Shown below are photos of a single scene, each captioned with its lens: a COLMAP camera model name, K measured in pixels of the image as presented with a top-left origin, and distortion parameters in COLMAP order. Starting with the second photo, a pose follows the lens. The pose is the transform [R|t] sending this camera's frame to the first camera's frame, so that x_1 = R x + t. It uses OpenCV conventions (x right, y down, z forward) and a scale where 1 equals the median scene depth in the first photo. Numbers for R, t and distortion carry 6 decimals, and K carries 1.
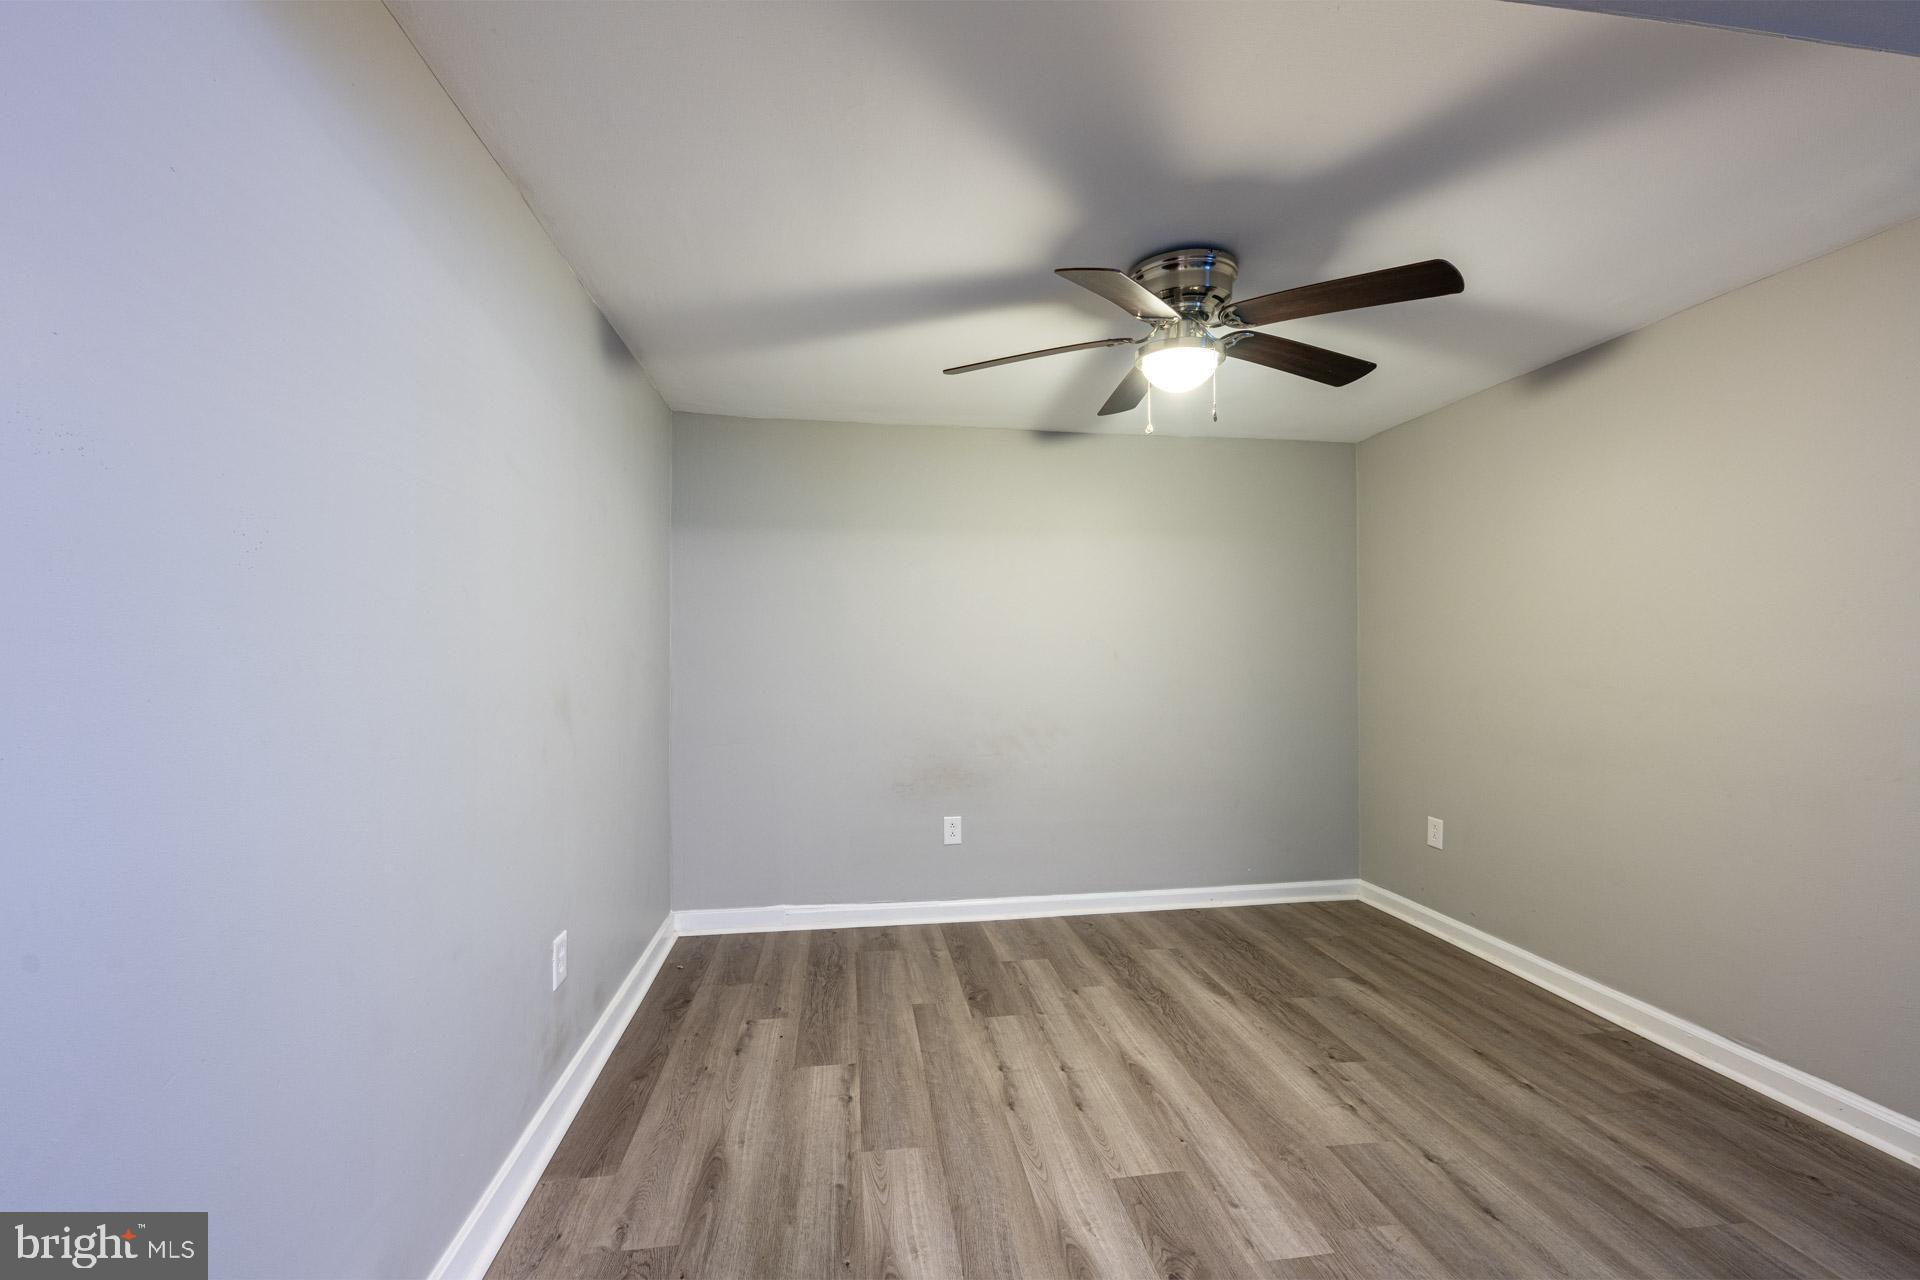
lens RADIAL K [[758.2, 0, 954.8], [0, 758.2, 648.2], [0, 0, 1]] dist [-0.001633, -0.000029]
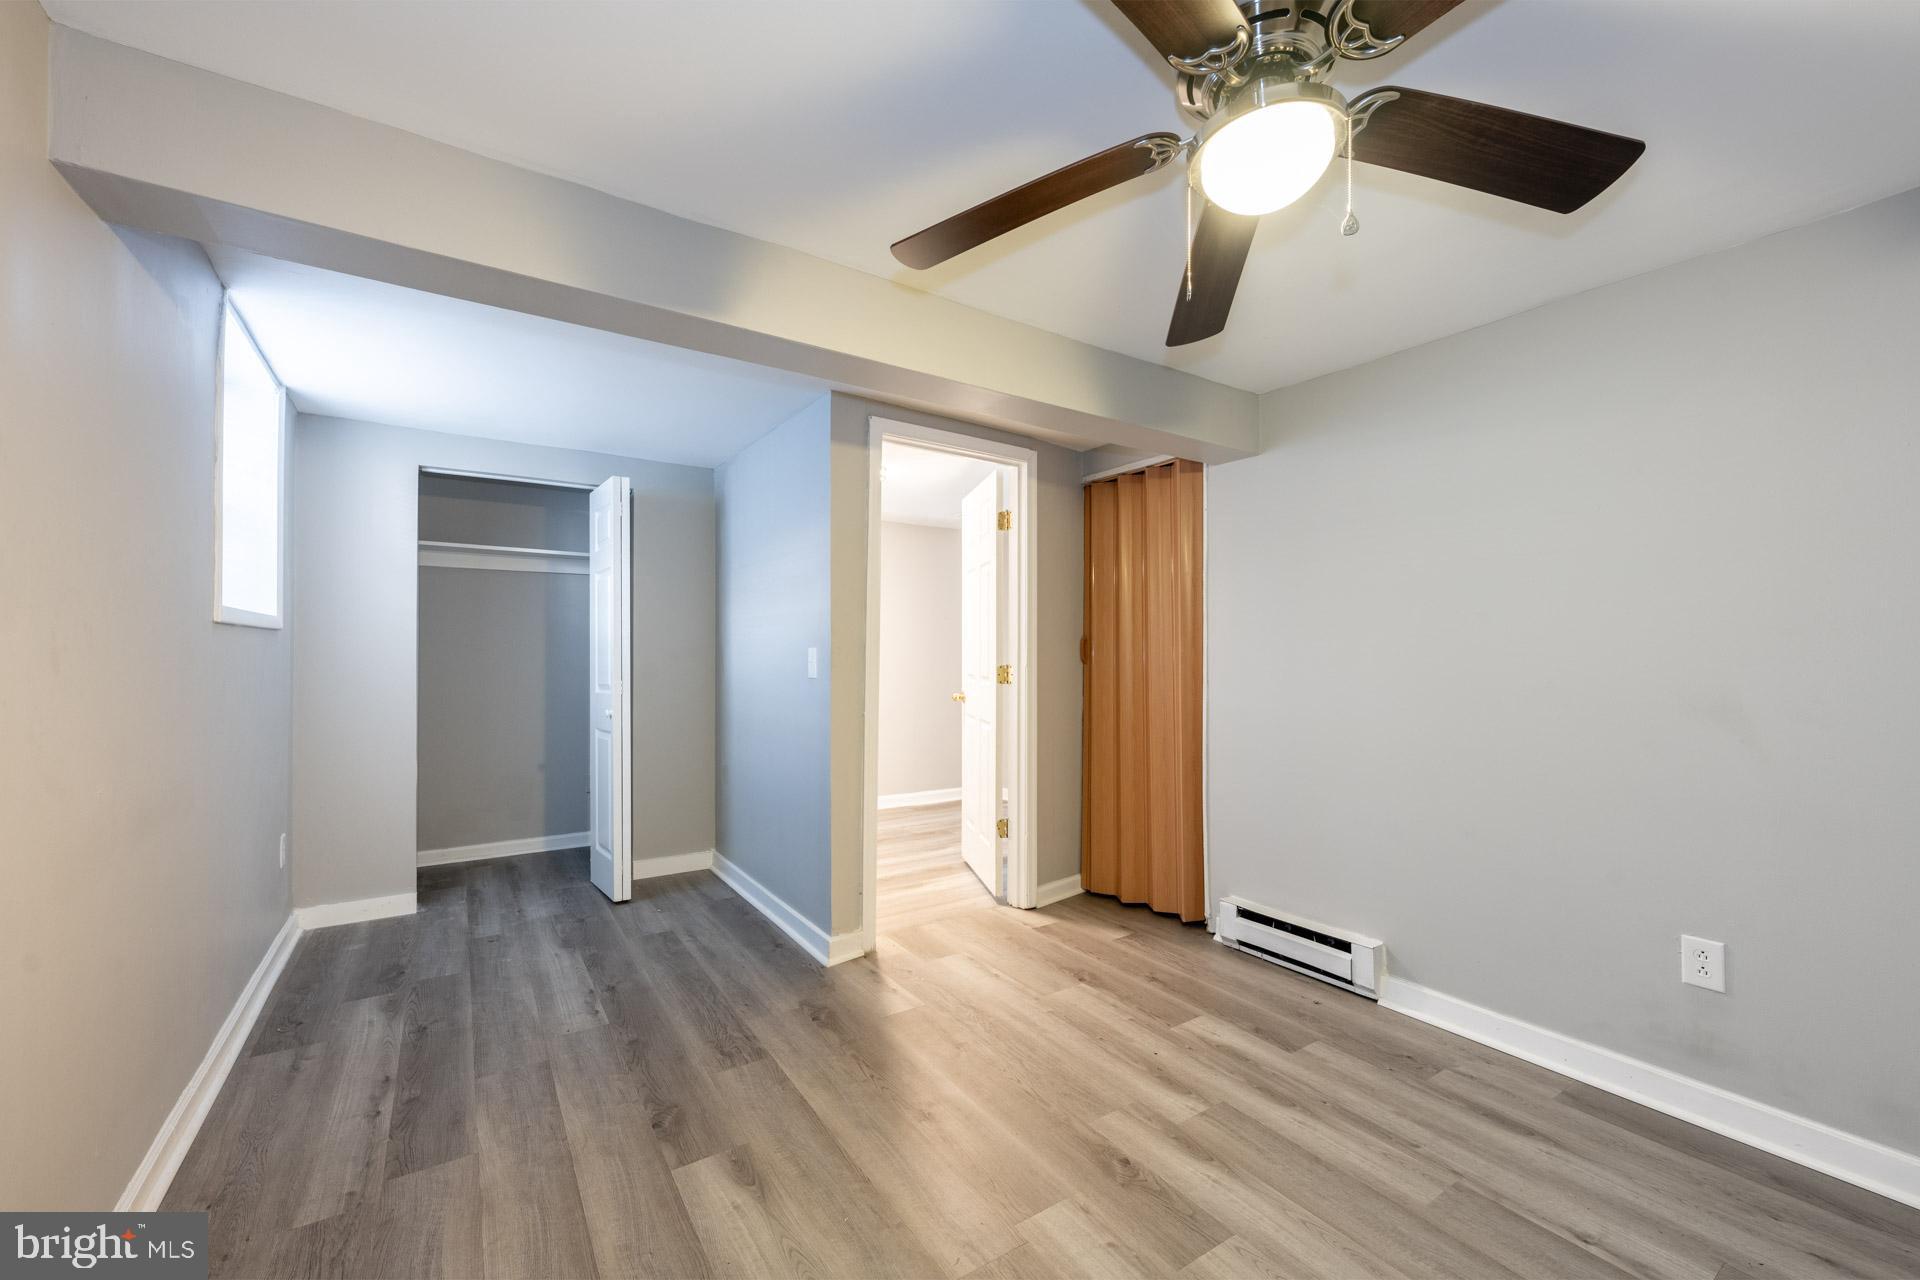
lens RADIAL K [[758.2, 0, 954.8], [0, 758.2, 648.2], [0, 0, 1]] dist [-0.001633, -0.000029]
pose [[-0.904130, -0.002706, -0.427249, 0.936480], [0.000727, 0.999969, -0.007873, 0.004741], [0.427256, -0.007429, -0.904100, 1.750753]]
